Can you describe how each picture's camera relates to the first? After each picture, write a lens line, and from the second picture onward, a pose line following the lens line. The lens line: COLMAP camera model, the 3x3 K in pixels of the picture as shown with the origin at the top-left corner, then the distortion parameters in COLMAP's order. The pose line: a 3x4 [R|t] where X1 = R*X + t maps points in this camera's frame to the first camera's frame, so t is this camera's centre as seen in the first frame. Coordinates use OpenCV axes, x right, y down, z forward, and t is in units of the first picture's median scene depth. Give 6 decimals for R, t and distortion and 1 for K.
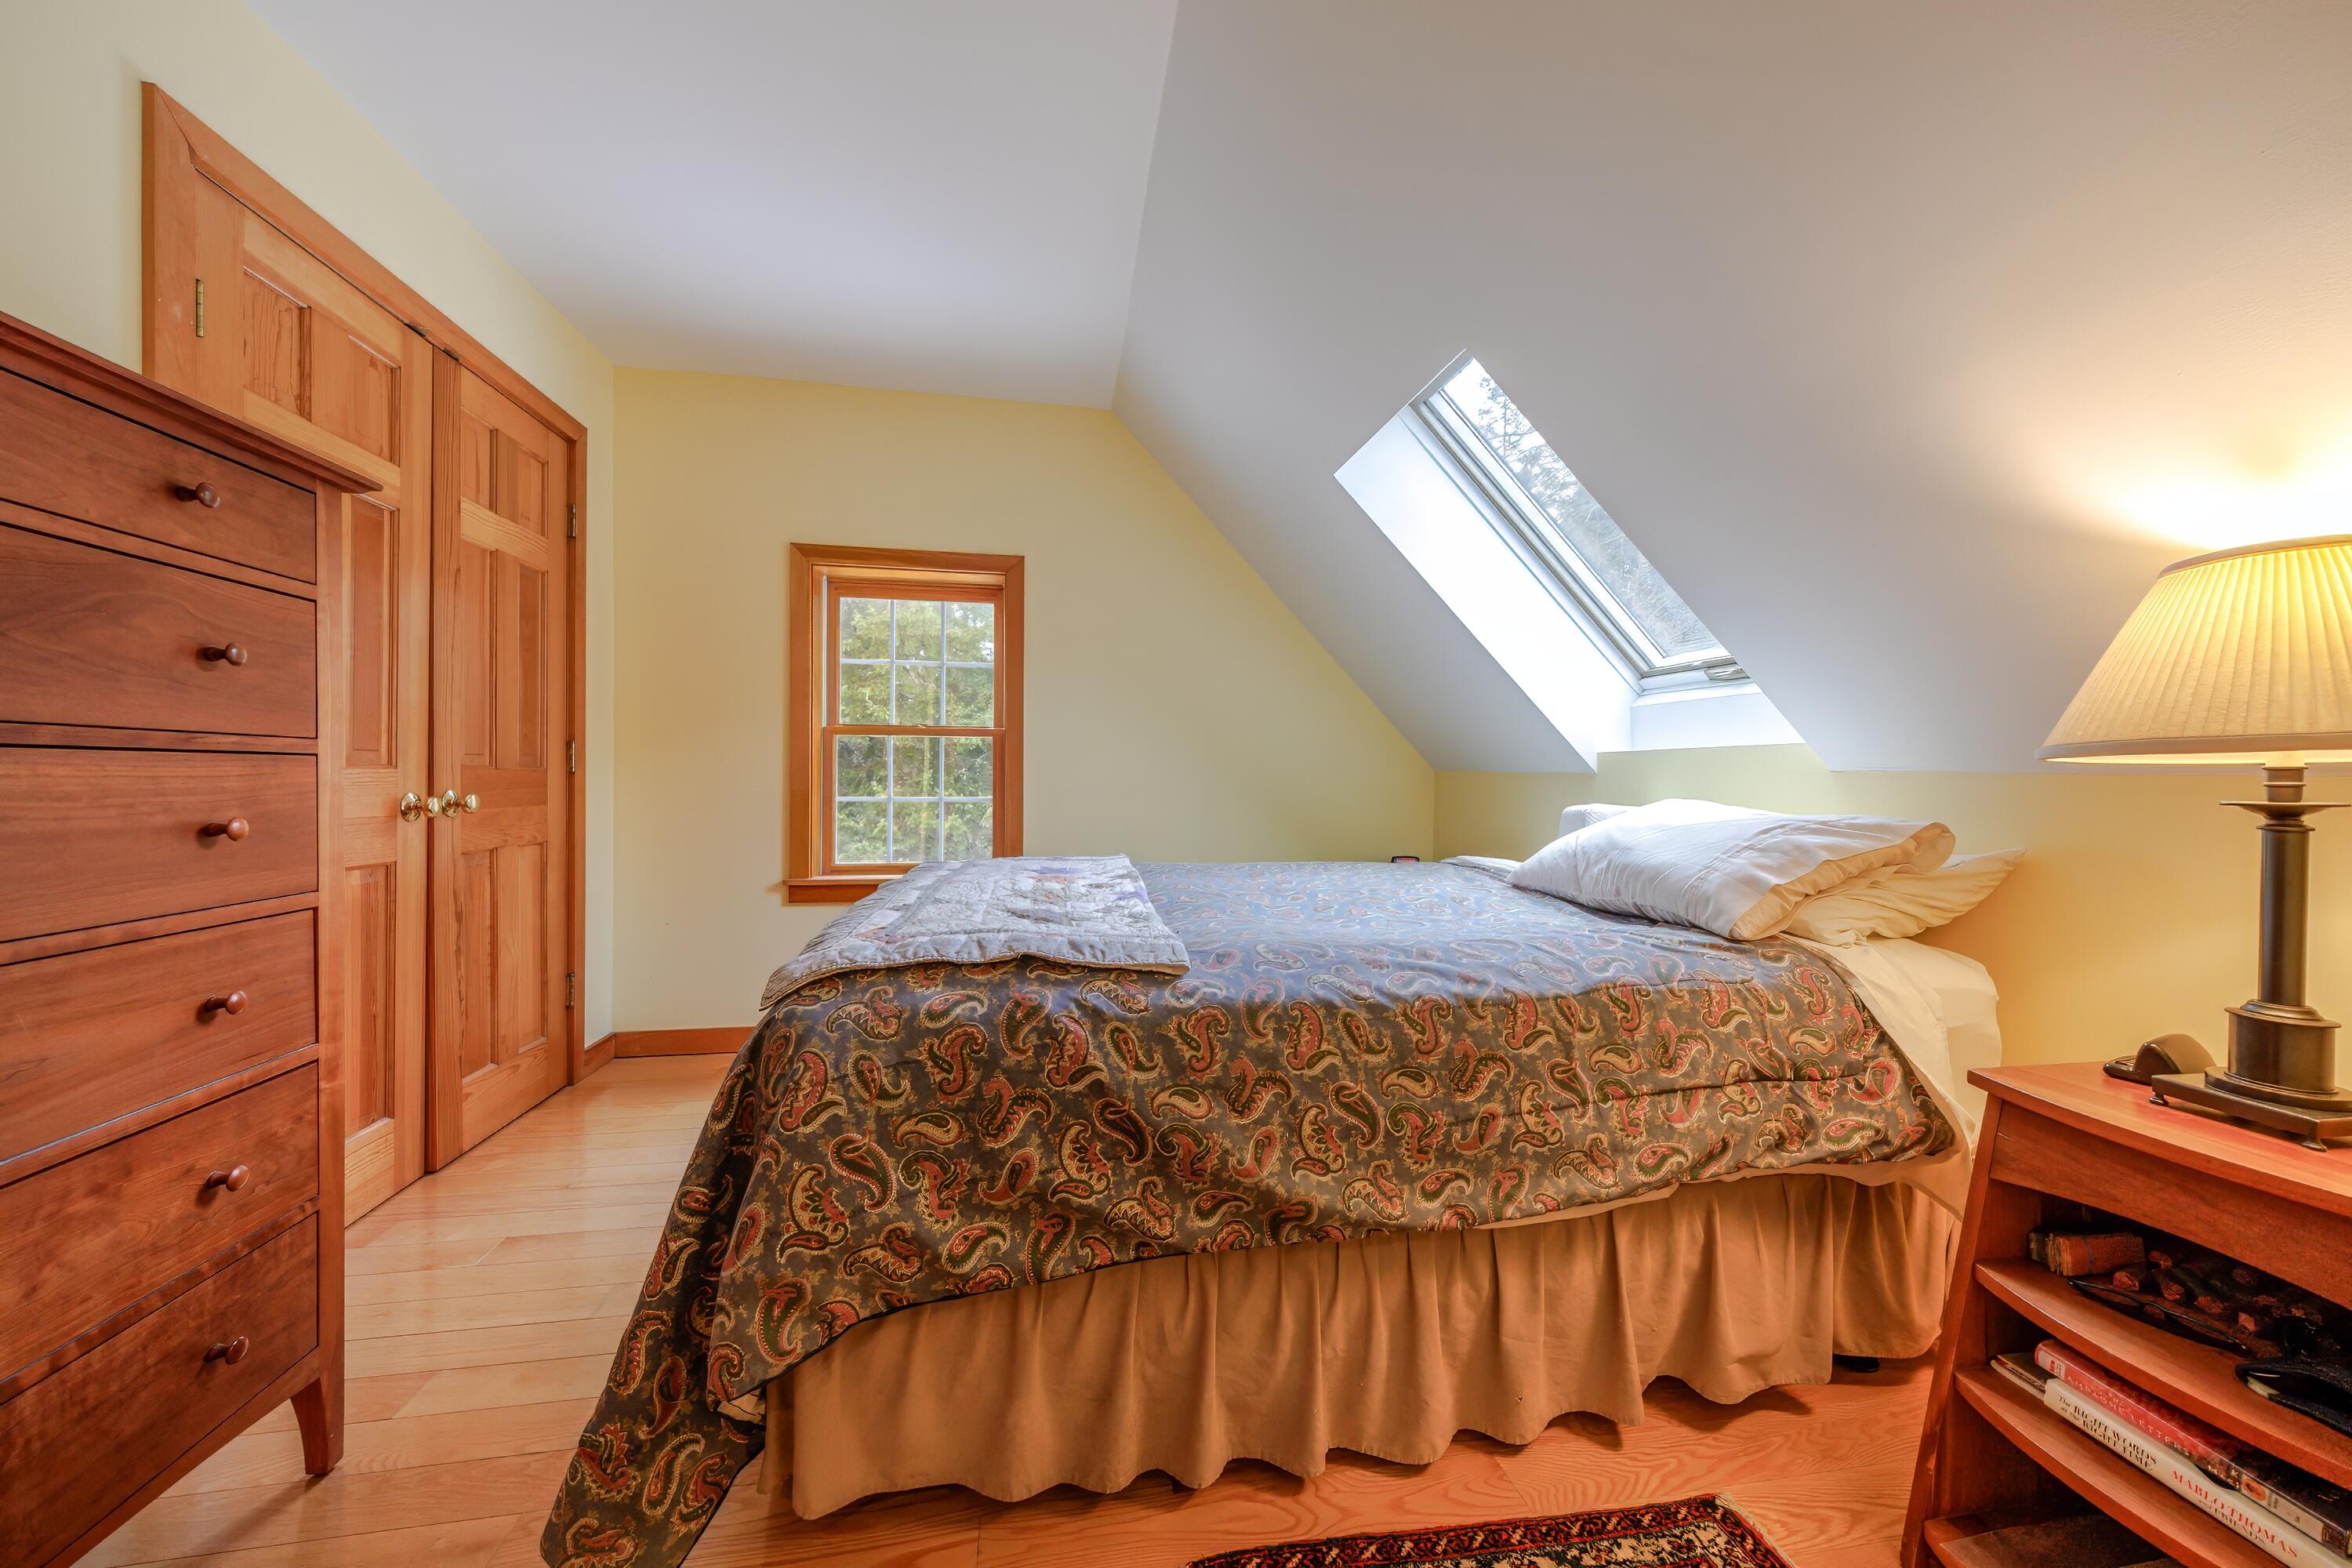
lens RADIAL K [[818.9, 0, 1176.0], [0, 818.9, 784.0], [0, 0, 1]] dist [0.000053, 0.000010]
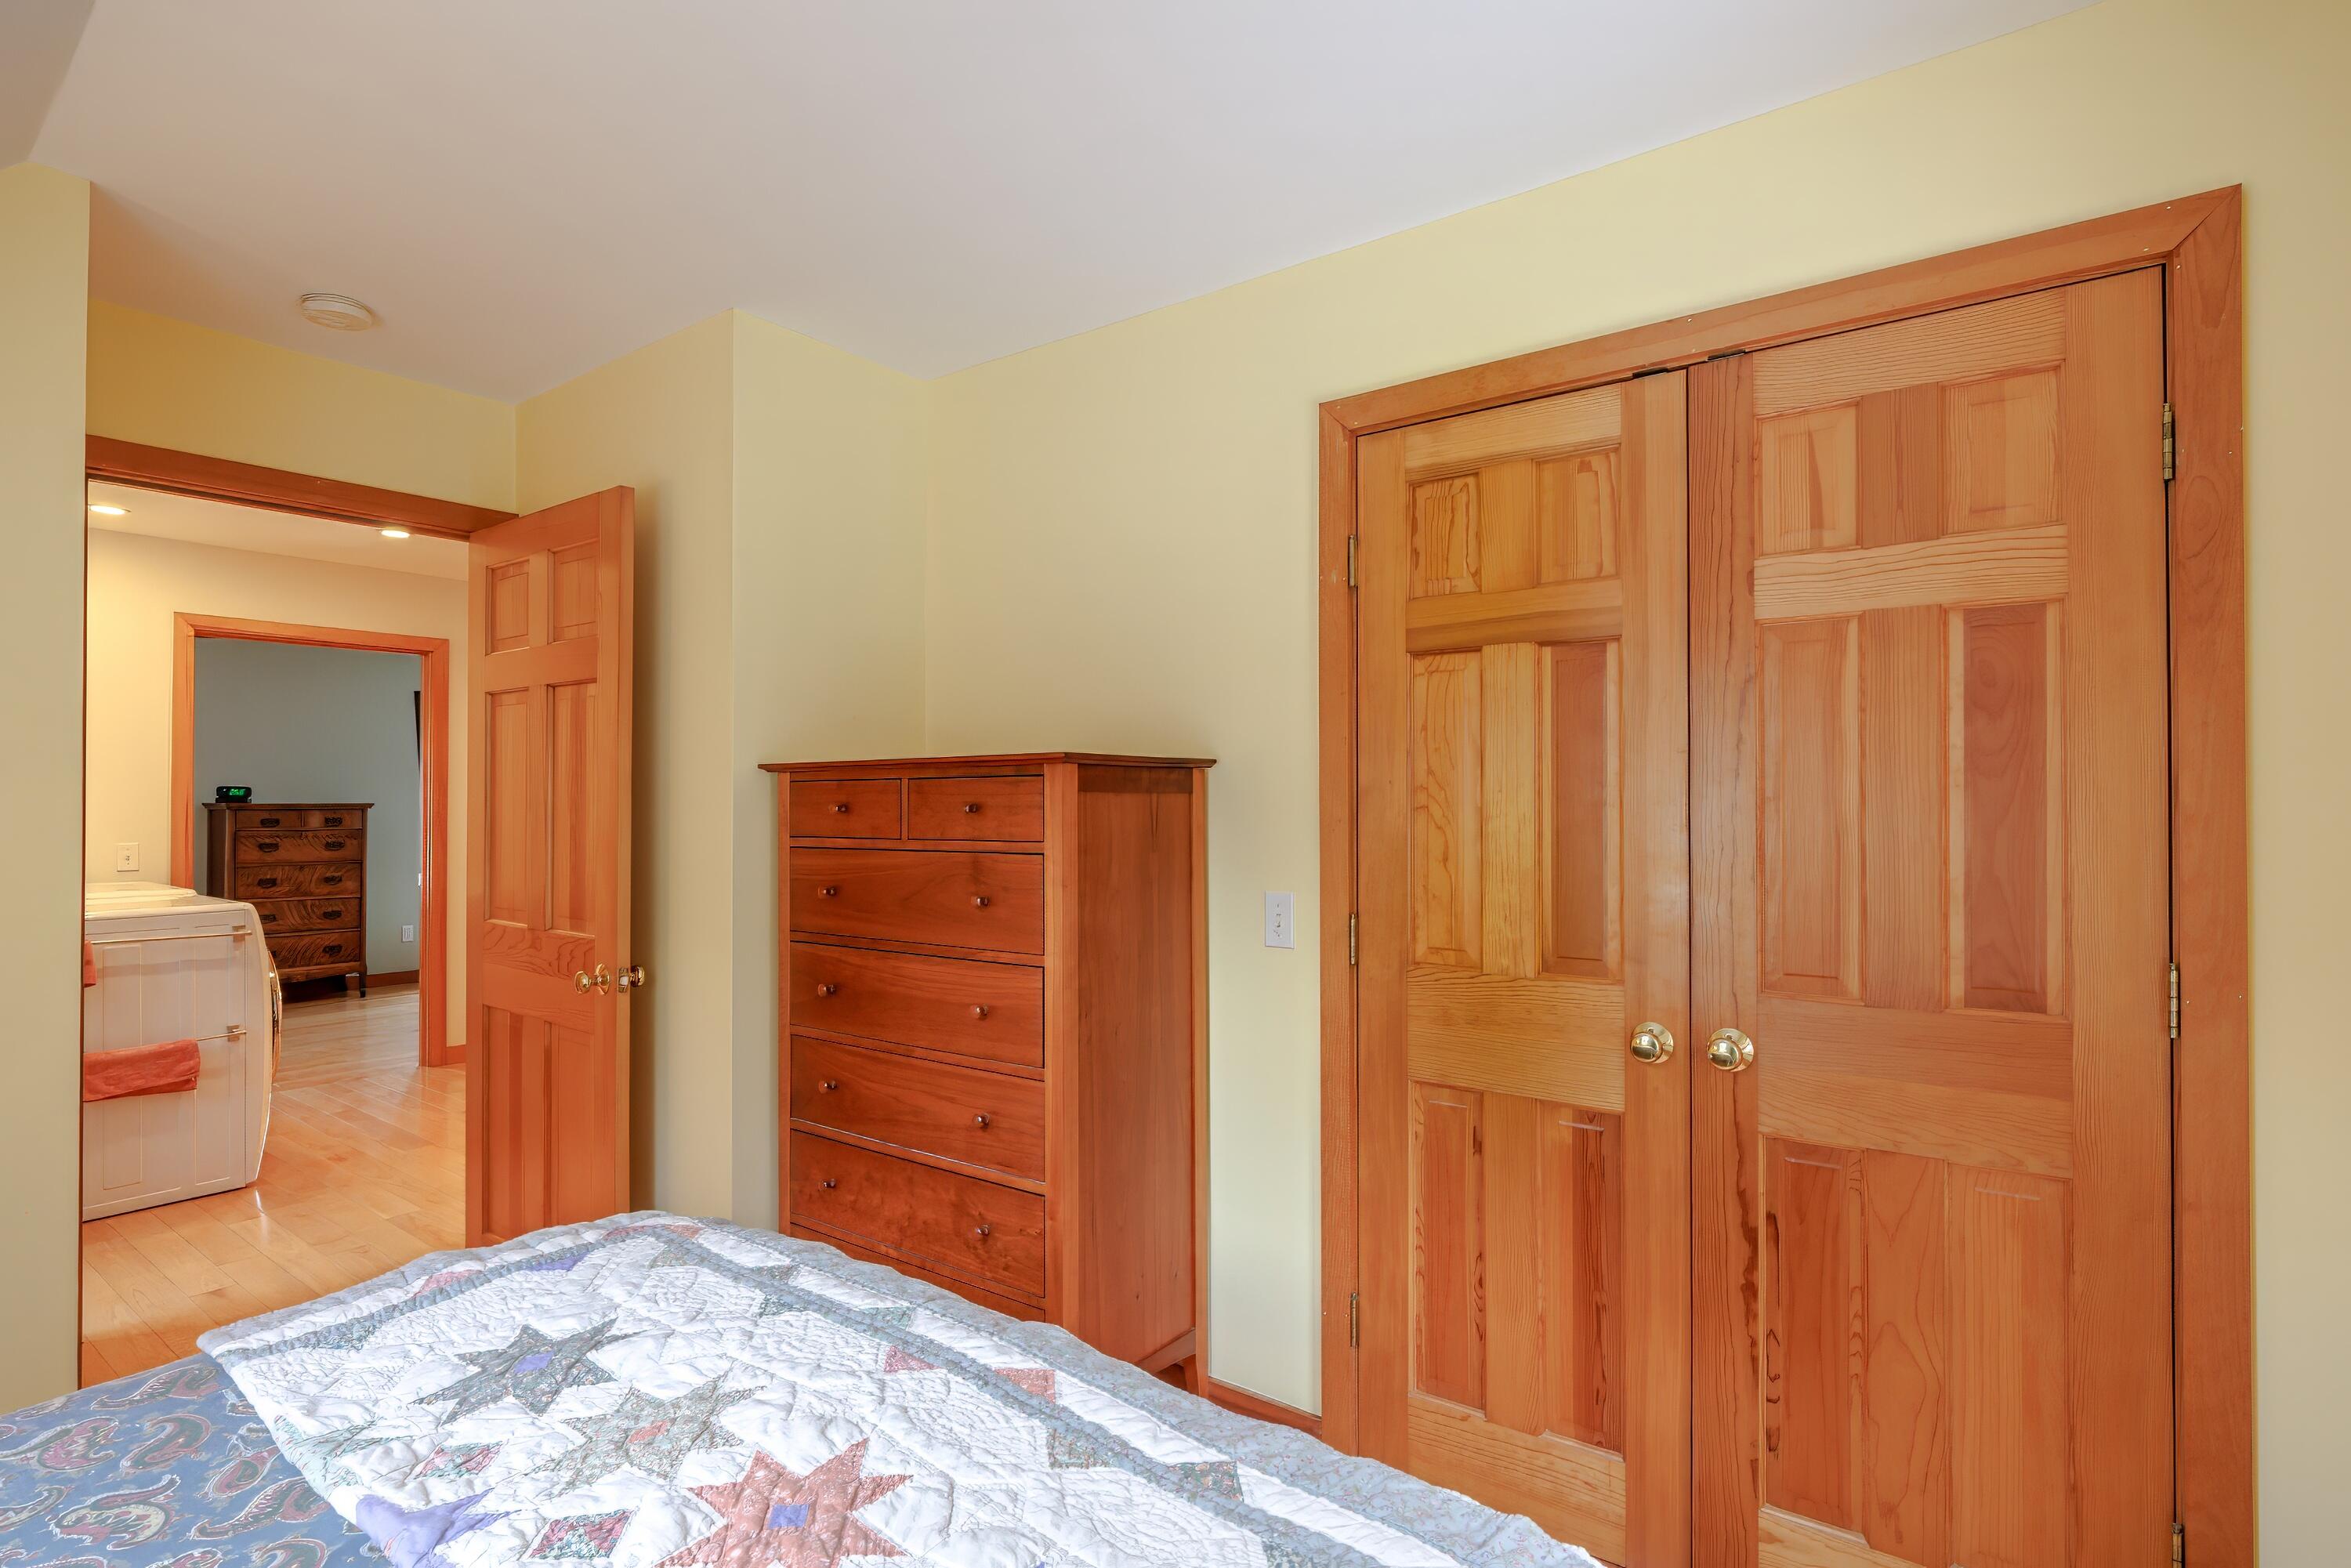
lens RADIAL K [[1210.0, 0, 1175.5], [0, 1210.0, 784.0], [0, 0, 1]] dist [-0.001435, -0.000097]
pose [[-0.735187, -0.014390, -0.677711, 0.076354], [-0.005453, 0.999868, -0.015314, -0.166189], [0.677842, -0.007563, -0.735169, 1.396535]]
